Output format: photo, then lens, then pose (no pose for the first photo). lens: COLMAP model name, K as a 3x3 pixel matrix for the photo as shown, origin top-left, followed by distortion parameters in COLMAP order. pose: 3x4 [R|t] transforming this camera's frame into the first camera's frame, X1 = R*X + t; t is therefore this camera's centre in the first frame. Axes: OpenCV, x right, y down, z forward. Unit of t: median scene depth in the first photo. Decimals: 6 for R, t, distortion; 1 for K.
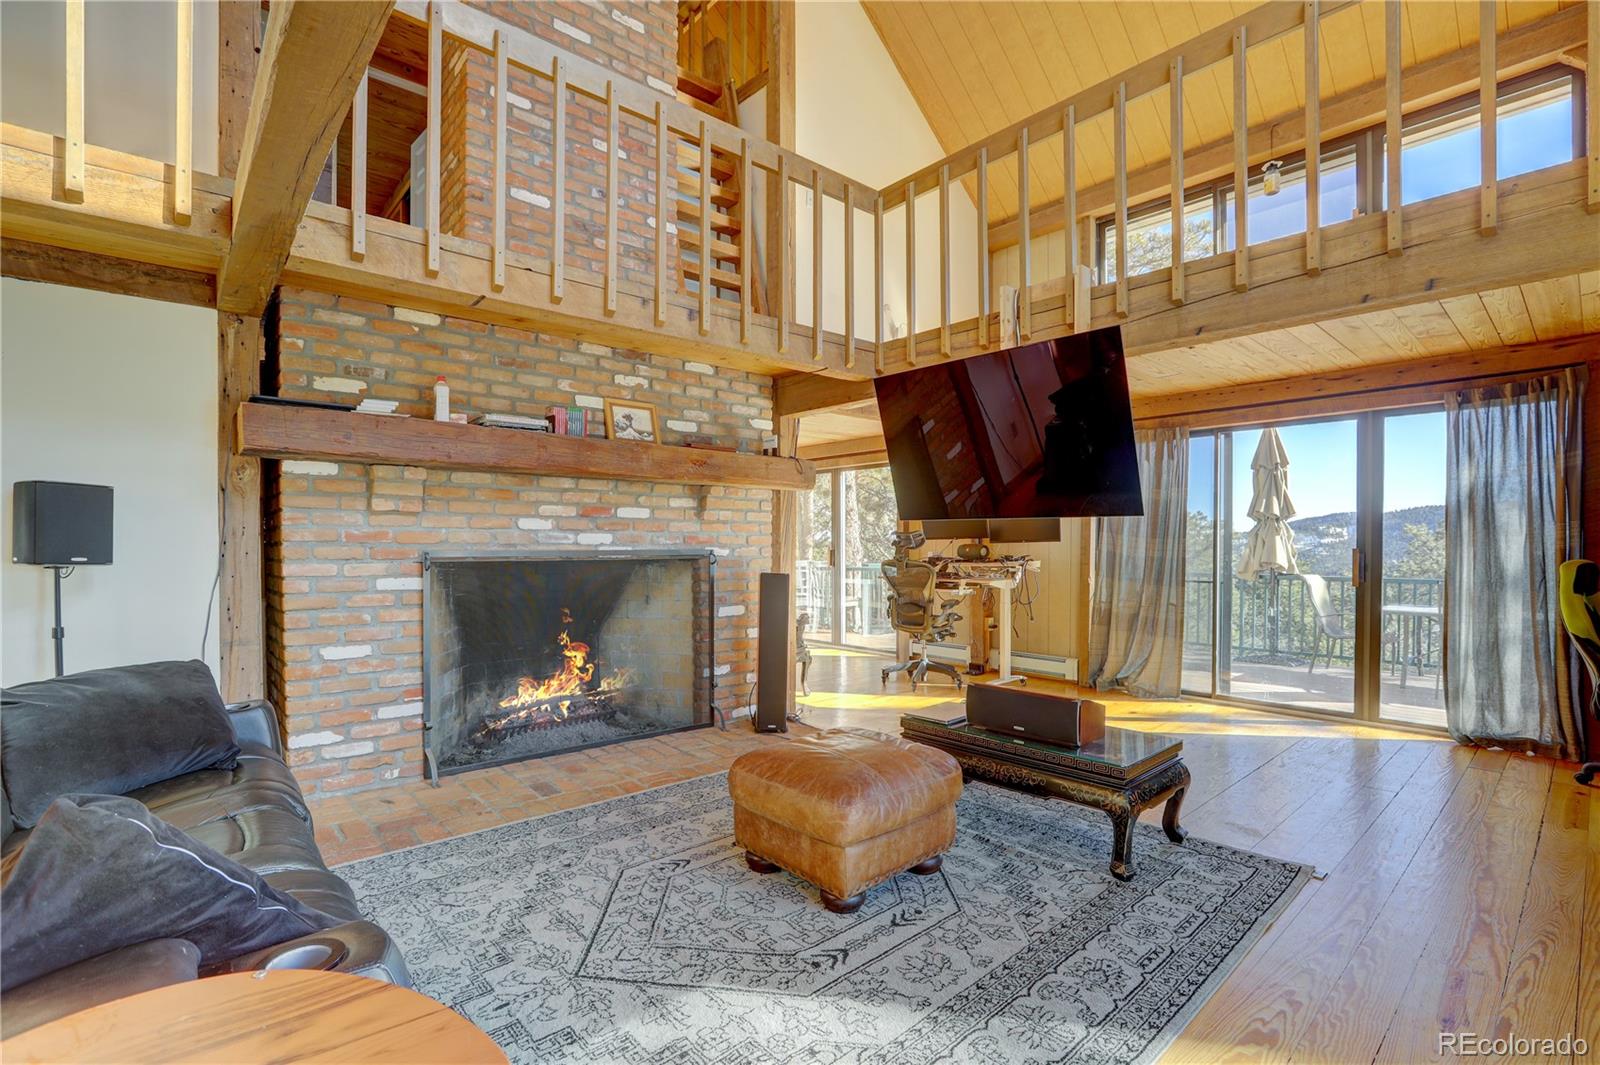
lens RADIAL K [[711.2, 0, 801.5], [0, 711.2, 543.5], [0, 0, 1]] dist [-0.019500, 0.003875]
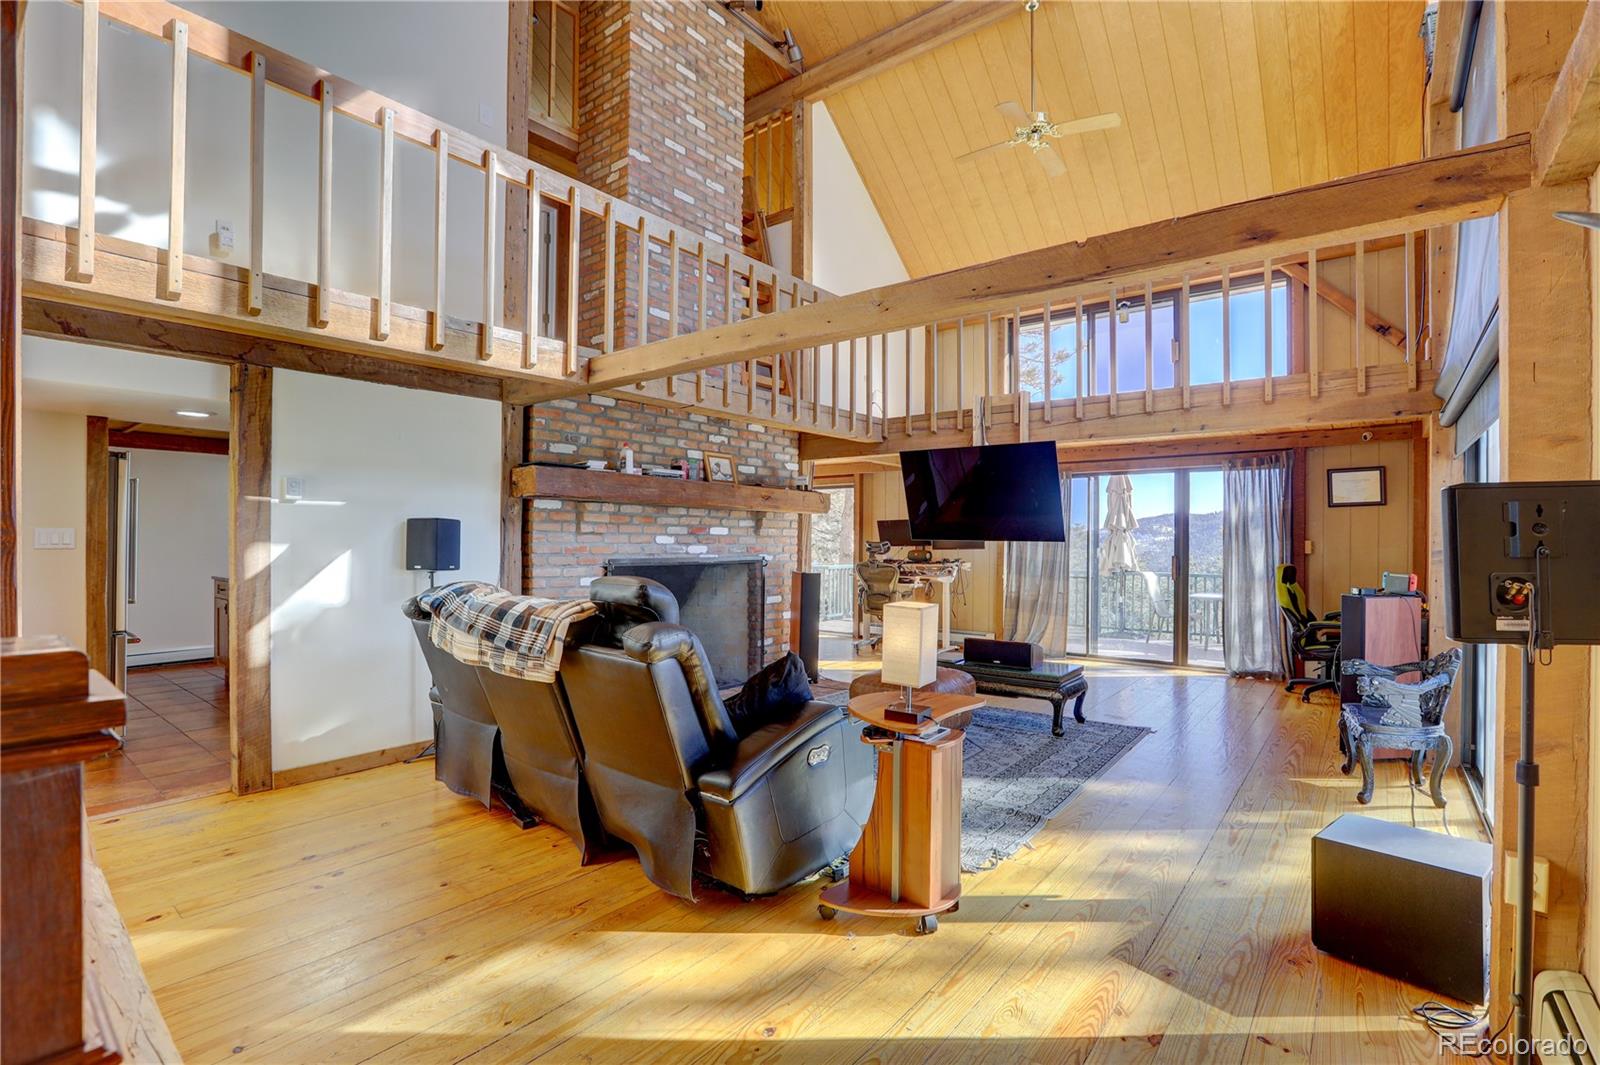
lens RADIAL K [[711.2, 0, 800.6], [0, 711.2, 528.5], [0, 0, 1]] dist [-0.019500, 0.003875]
pose [[0.985185, 0.007304, 0.171342, -0.333395], [-0.004415, 0.999842, -0.017233, -0.025176], [-0.171441, 0.016222, 0.985061, -0.455208]]
